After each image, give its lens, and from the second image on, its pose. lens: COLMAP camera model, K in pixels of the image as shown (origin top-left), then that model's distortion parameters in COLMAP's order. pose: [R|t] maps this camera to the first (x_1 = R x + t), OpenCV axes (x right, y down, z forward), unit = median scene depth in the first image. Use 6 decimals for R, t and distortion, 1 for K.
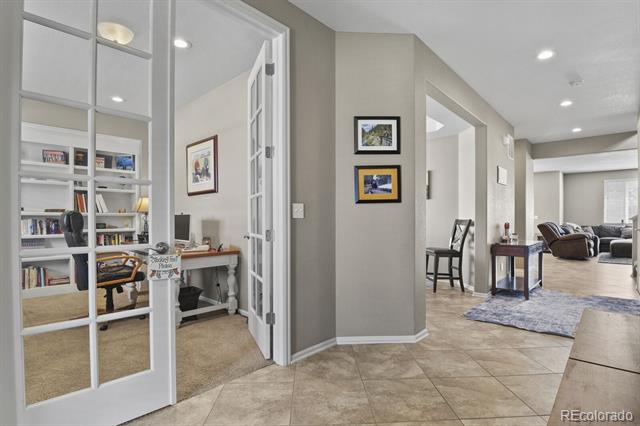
lens RADIAL K [[328.6, 0, 320.4], [0, 328.6, 217.7], [0, 0, 1]] dist [-0.030834, -0.001253]
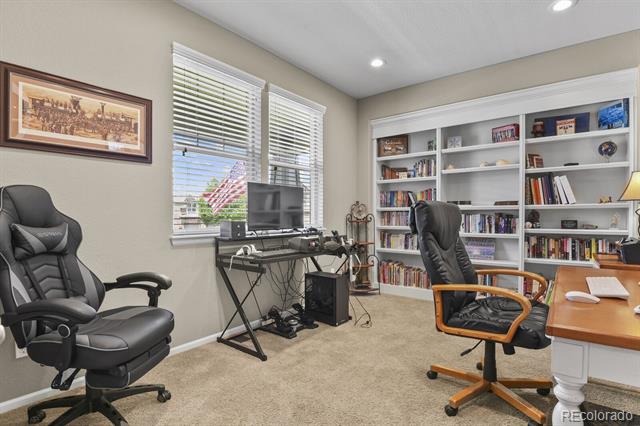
lens RADIAL K [[328.6, 0, 320.5], [0, 328.6, 213.2], [0, 0, 1]] dist [-0.030834, -0.001253]
pose [[0.085406, 0.001655, -0.996345, -0.084406], [0.013196, 0.999909, 0.002792, -0.005567], [0.996259, -0.013386, 0.085376, 0.477817]]
